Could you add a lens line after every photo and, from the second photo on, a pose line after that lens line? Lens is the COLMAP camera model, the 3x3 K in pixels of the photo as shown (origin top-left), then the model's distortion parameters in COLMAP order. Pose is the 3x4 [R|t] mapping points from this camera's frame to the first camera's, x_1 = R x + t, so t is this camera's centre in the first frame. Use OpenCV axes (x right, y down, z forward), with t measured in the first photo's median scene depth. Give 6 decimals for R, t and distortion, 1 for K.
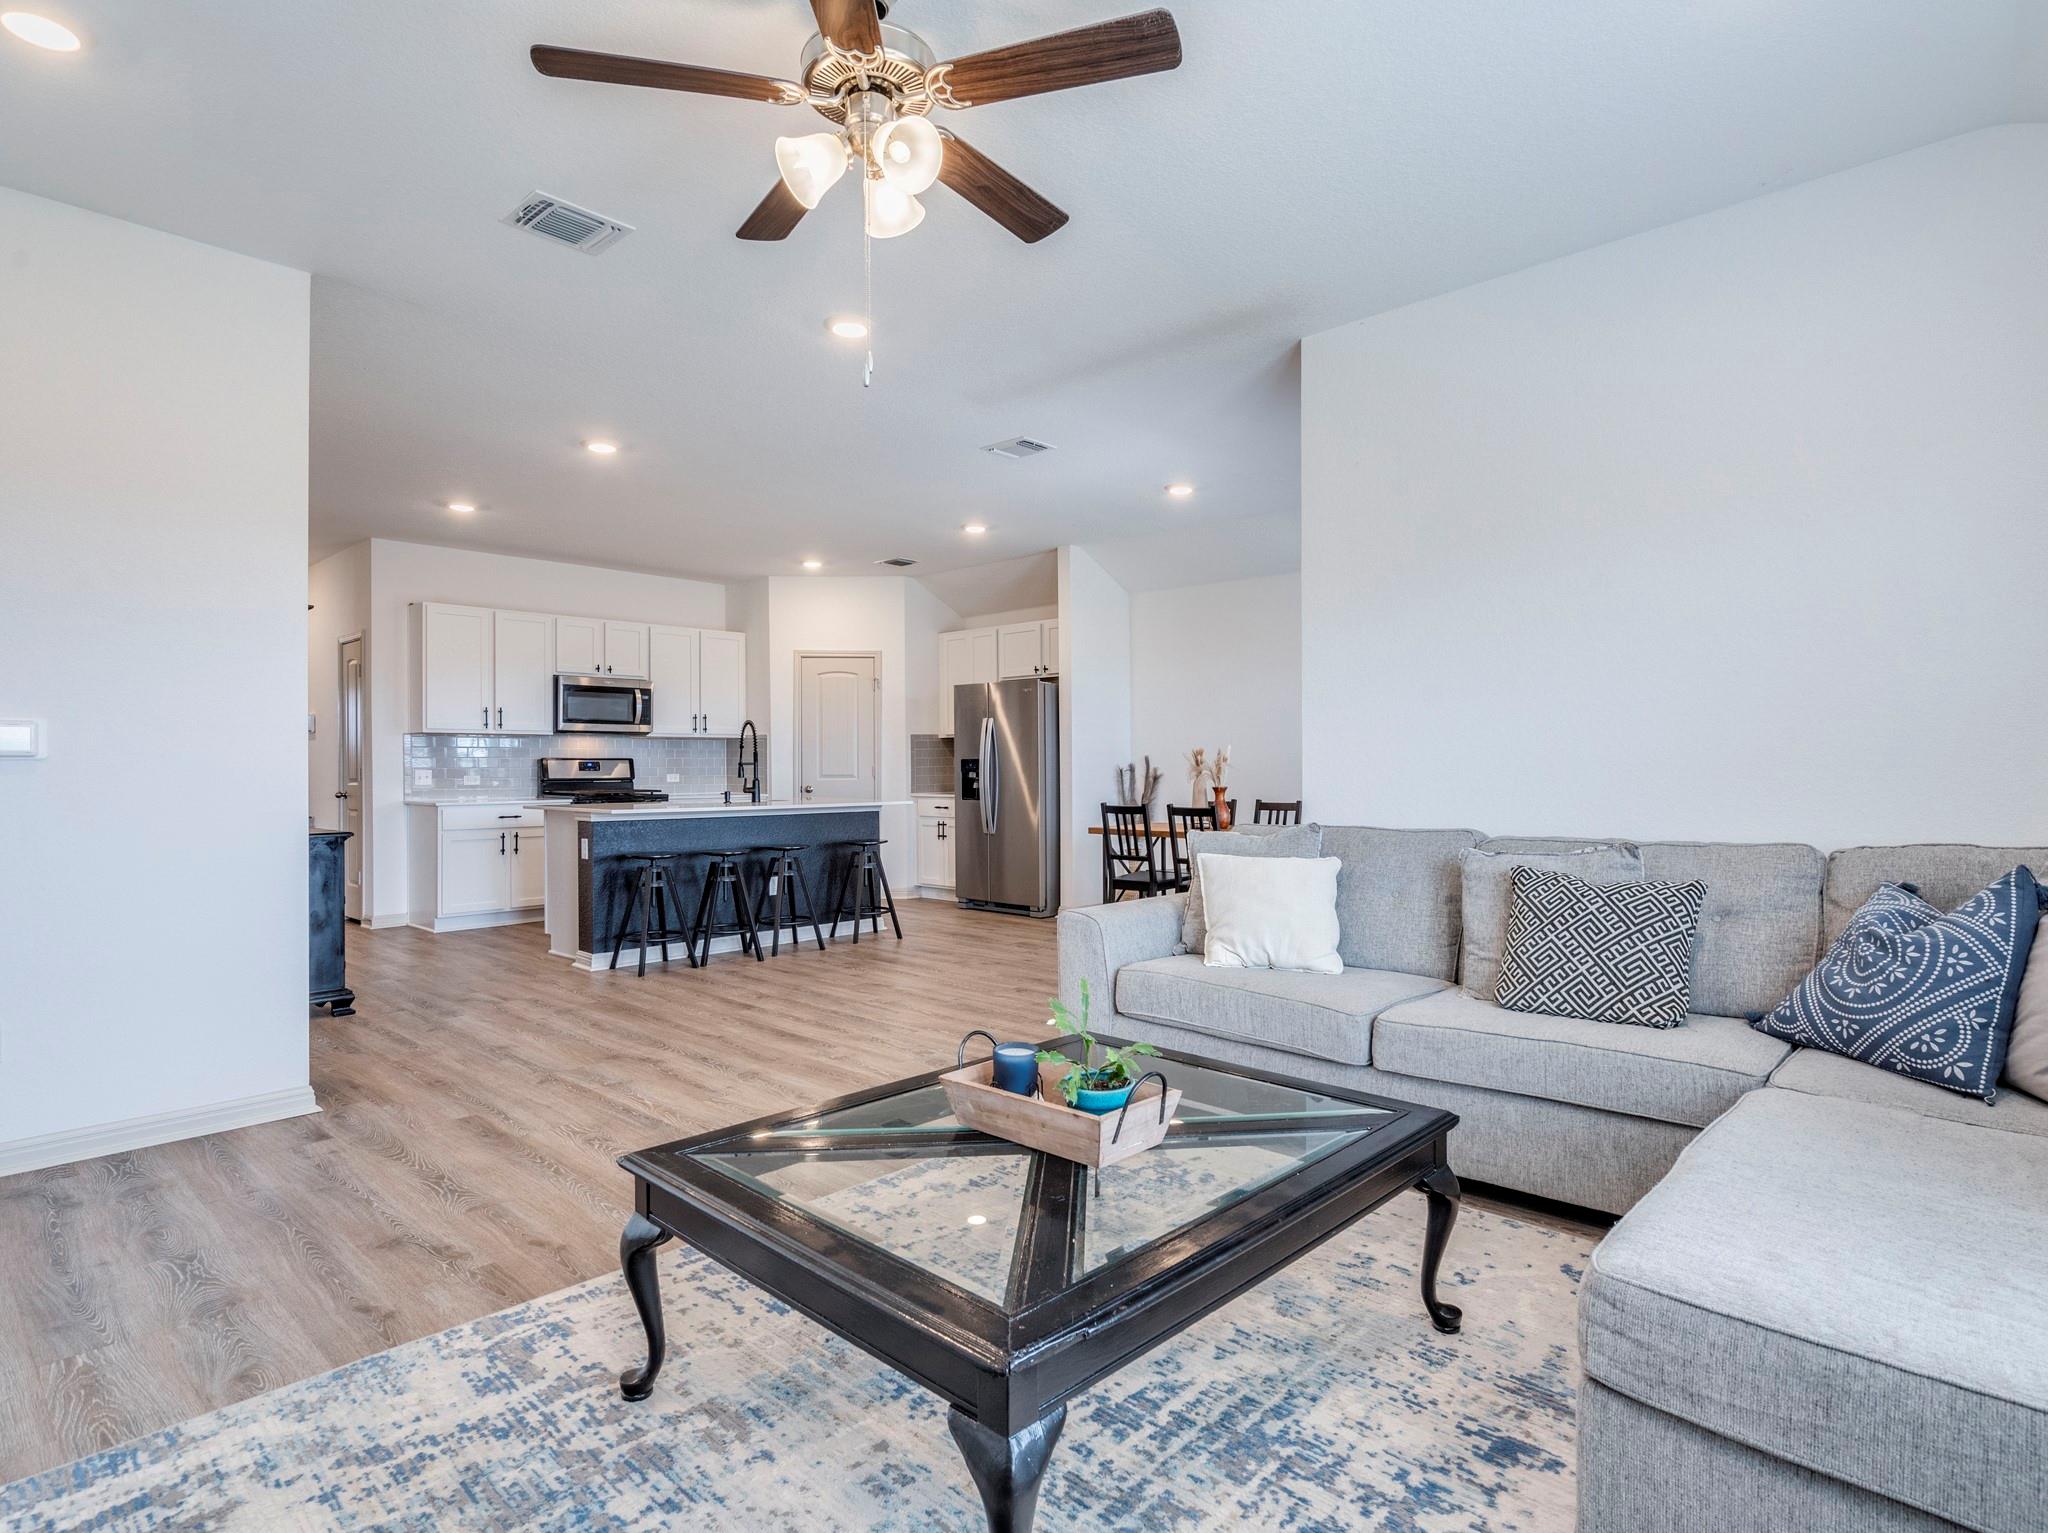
lens RADIAL K [[1092.3, 0, 1025.9], [0, 1092.3, 761.1], [0, 0, 1]] dist [-0.001428, 0.000071]
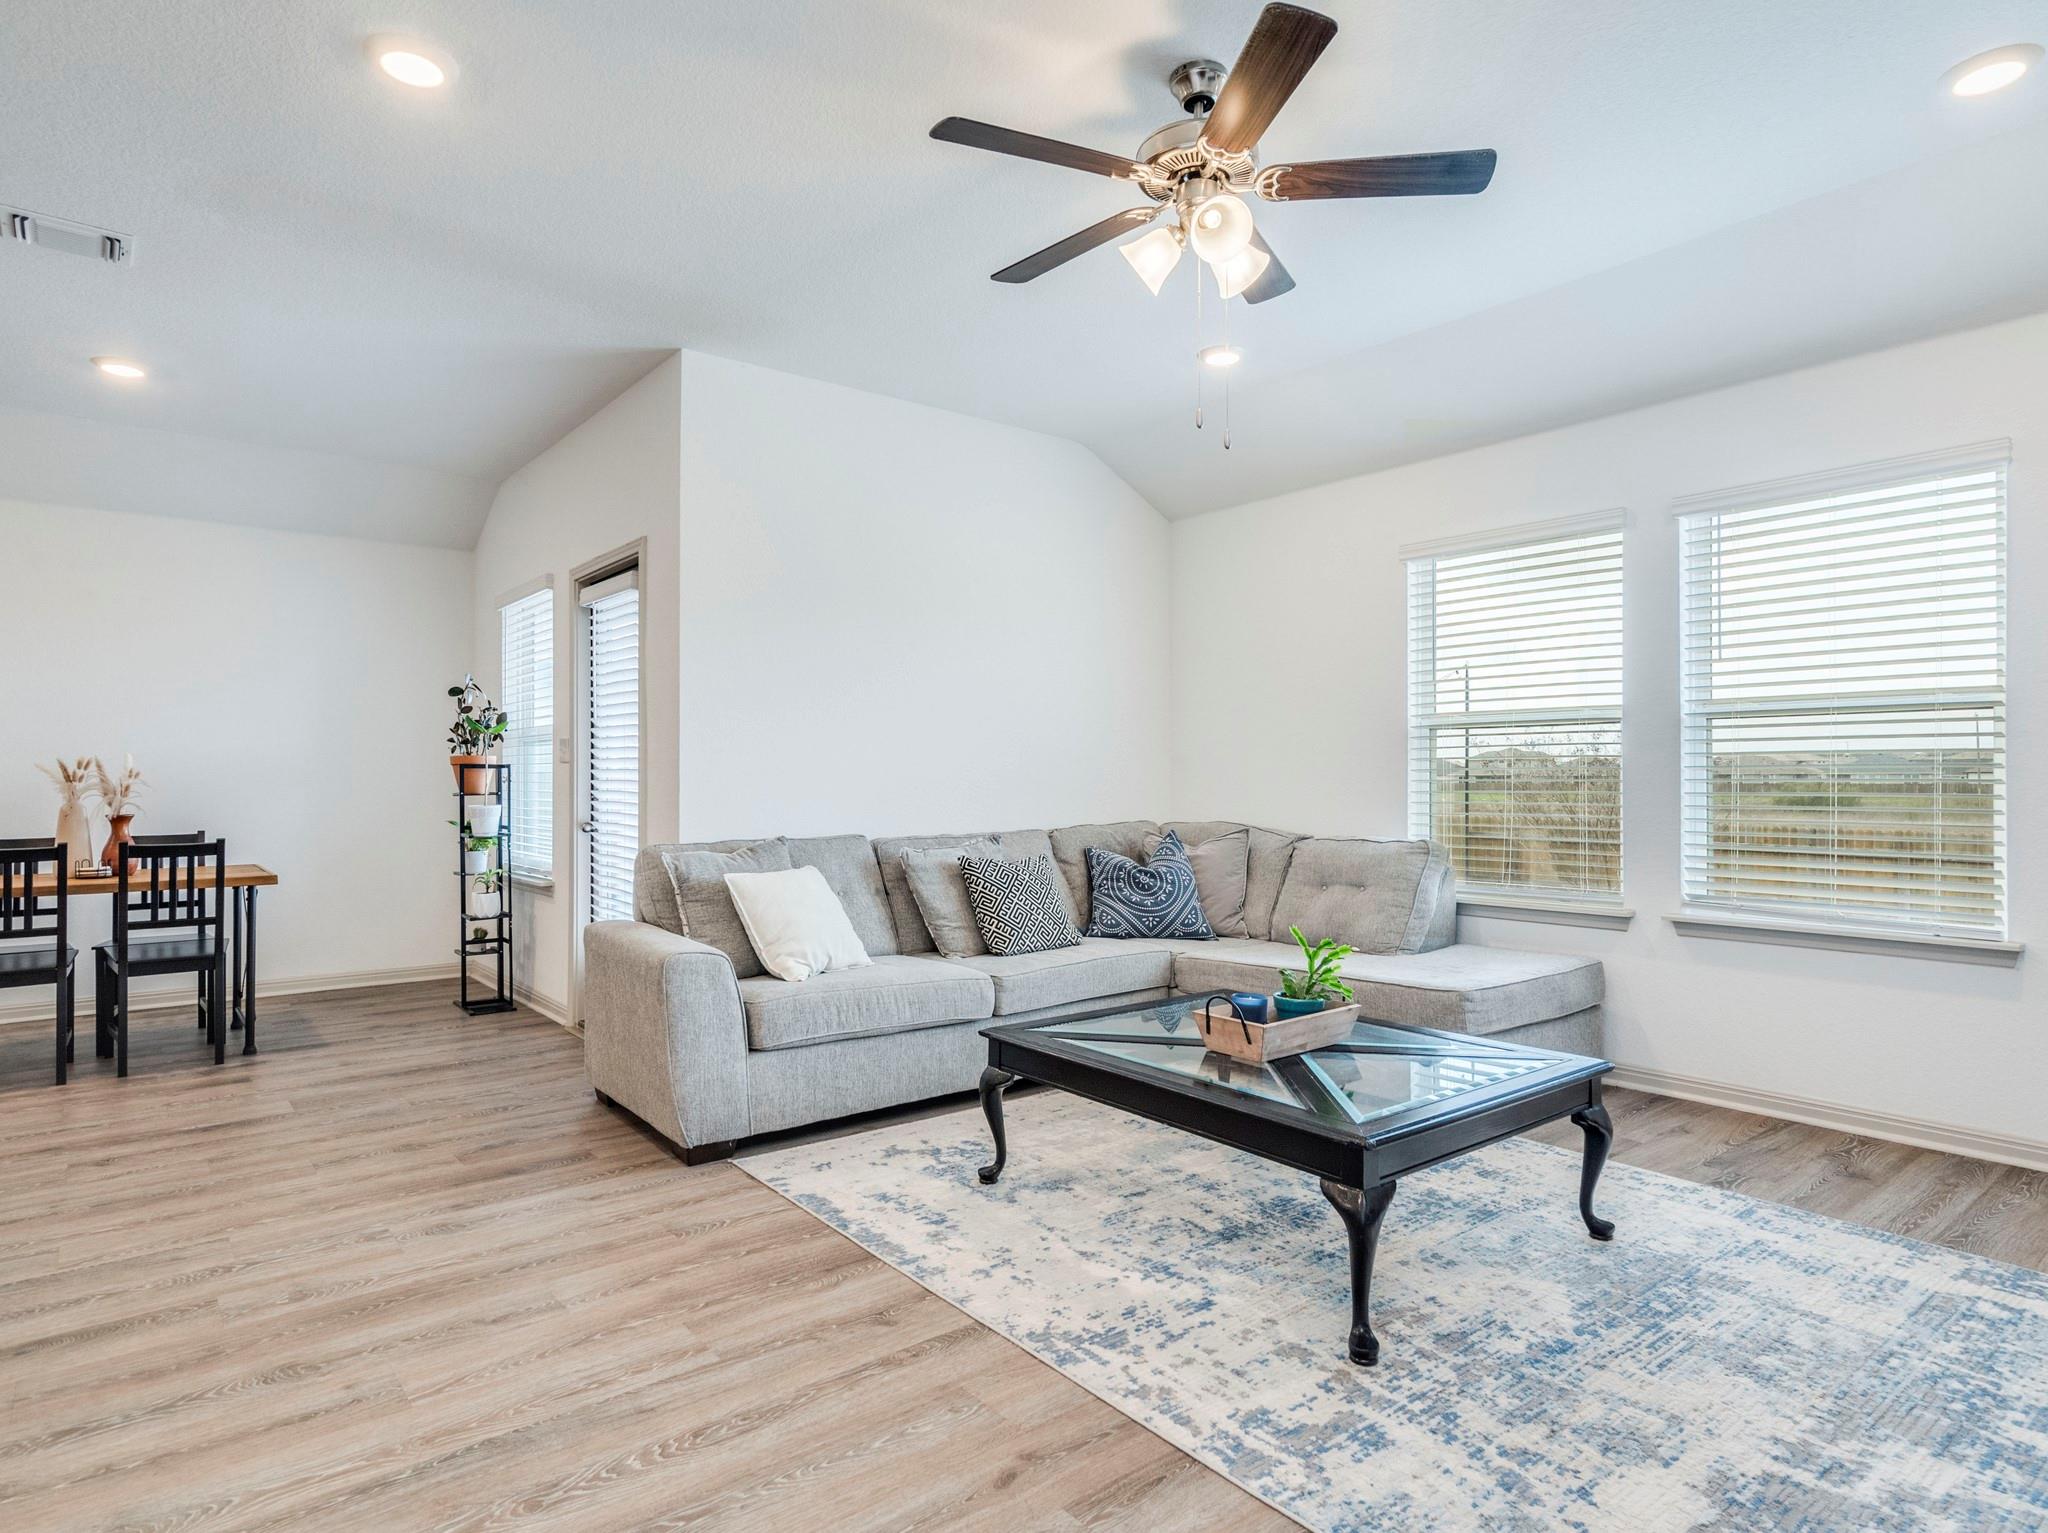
lens RADIAL K [[1131.3, 0, 1026.7], [0, 1131.3, 772.9], [0, 0, 1]] dist [-0.004756, 0.002470]
pose [[0.139130, 0.010190, 0.990222, -0.452542], [-0.002187, 0.999948, -0.009982, 0.003139], [-0.990272, -0.000777, 0.139145, 0.350820]]
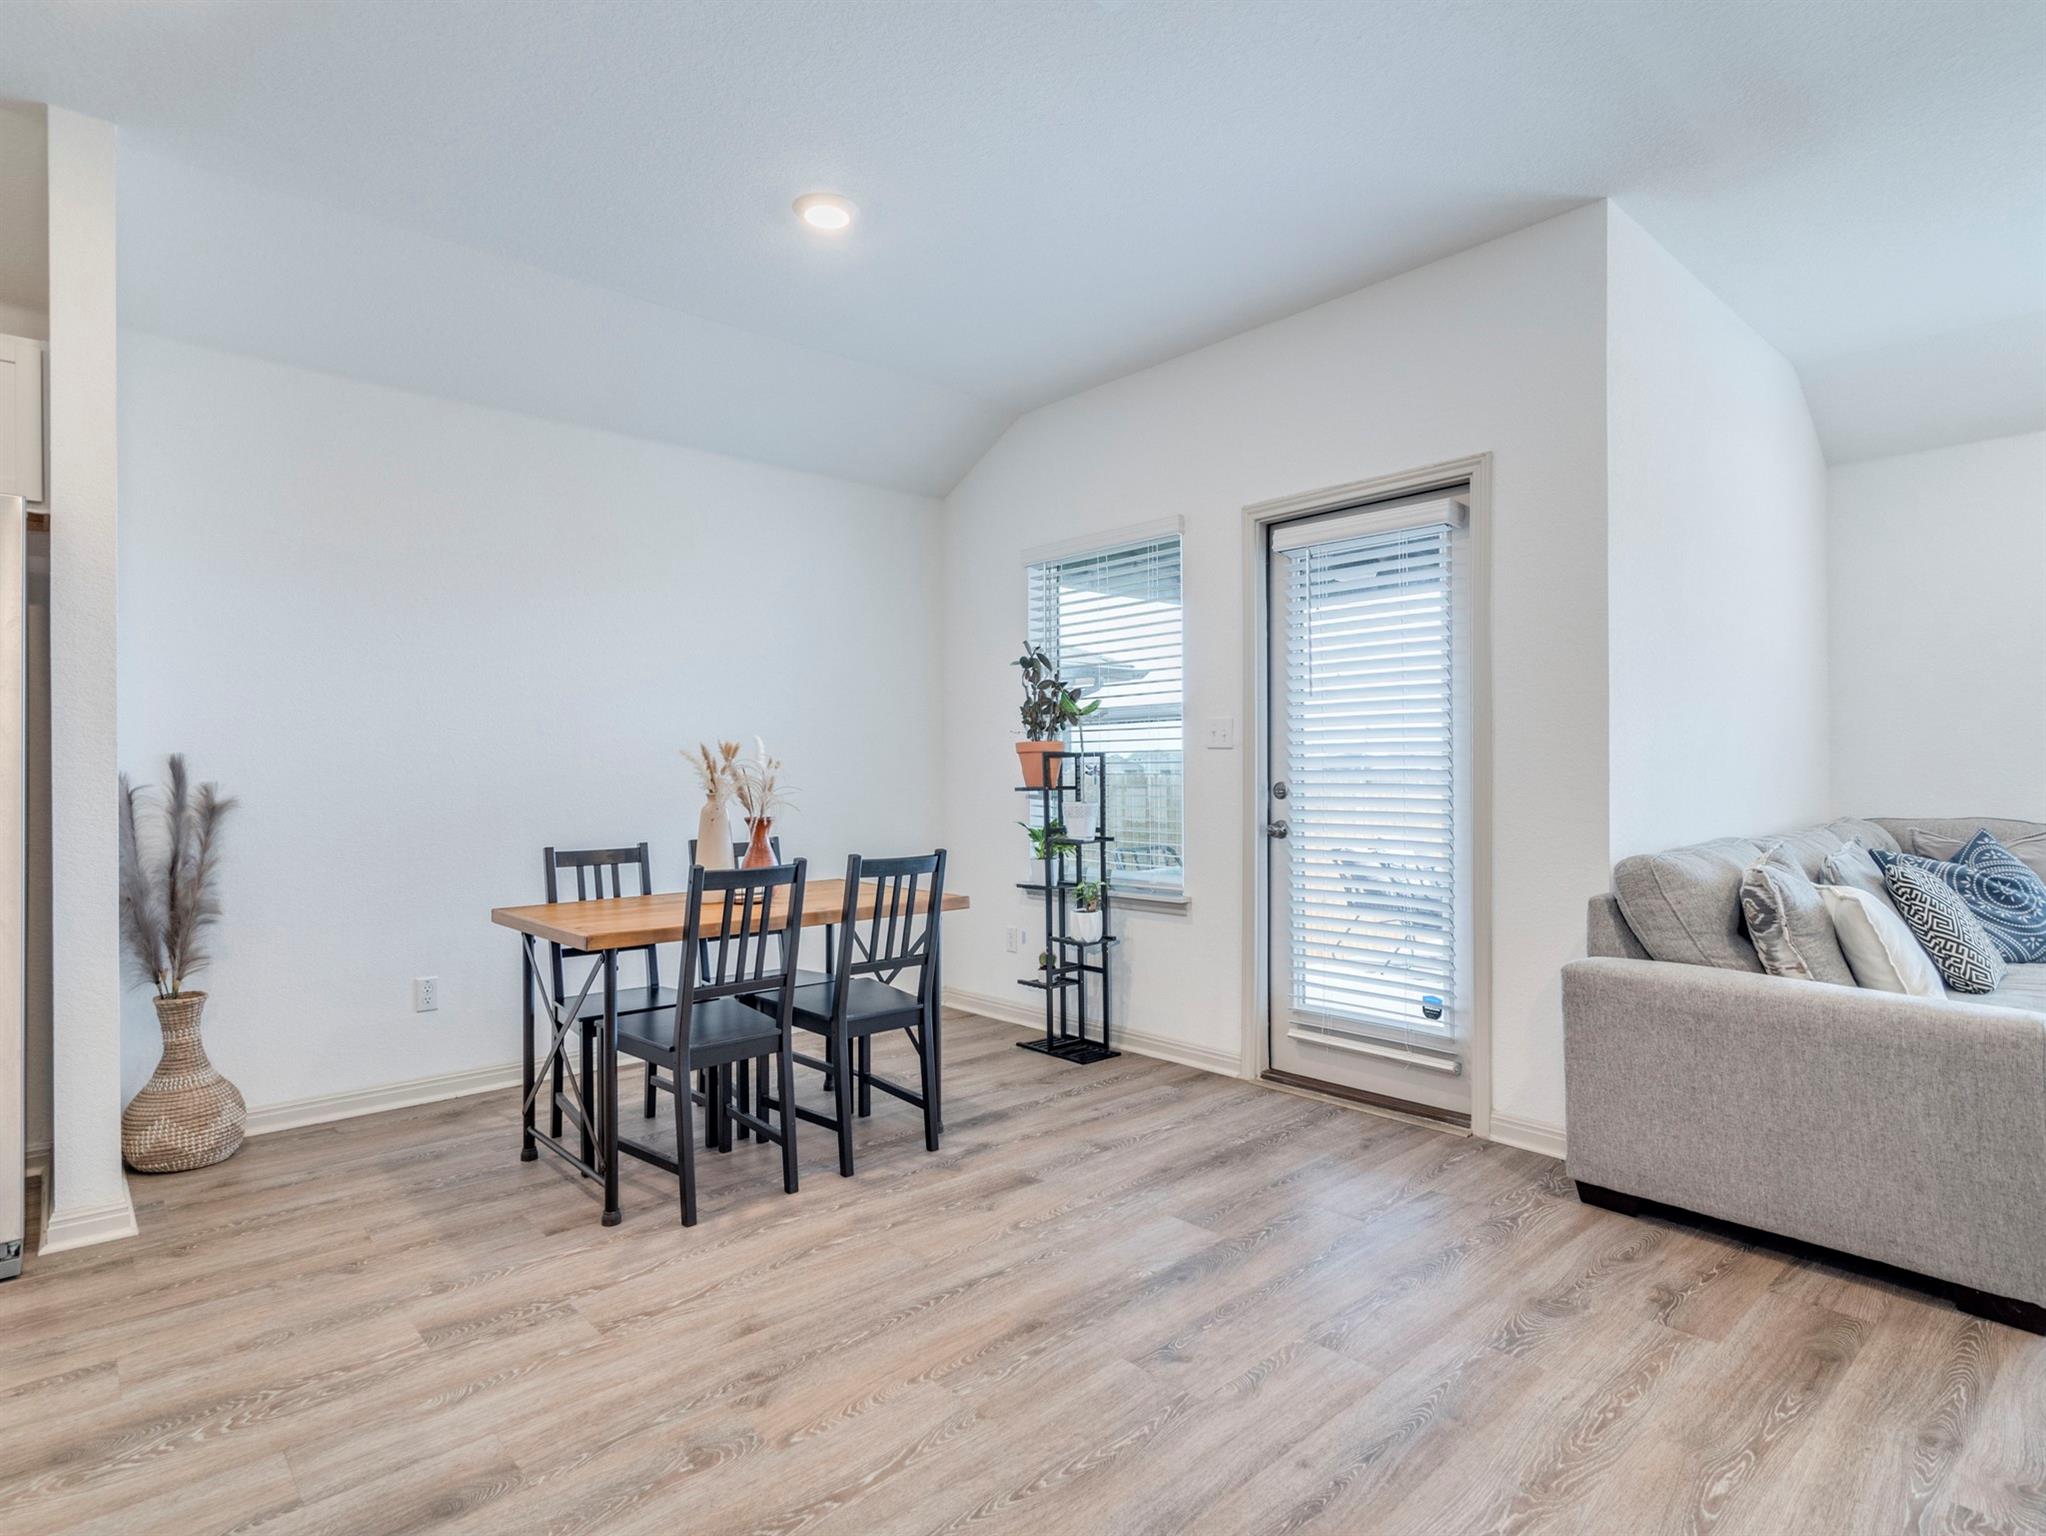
lens RADIAL K [[1080.6, 0, 1011.3], [0, 1080.6, 765.1], [0, 0, 1]] dist [-0.001618, 0.001163]
pose [[0.089368, 0.012158, 0.995924, -0.327700], [0.001112, 0.999924, -0.012307, 0.005266], [-0.995998, 0.002207, 0.089348, 0.851461]]
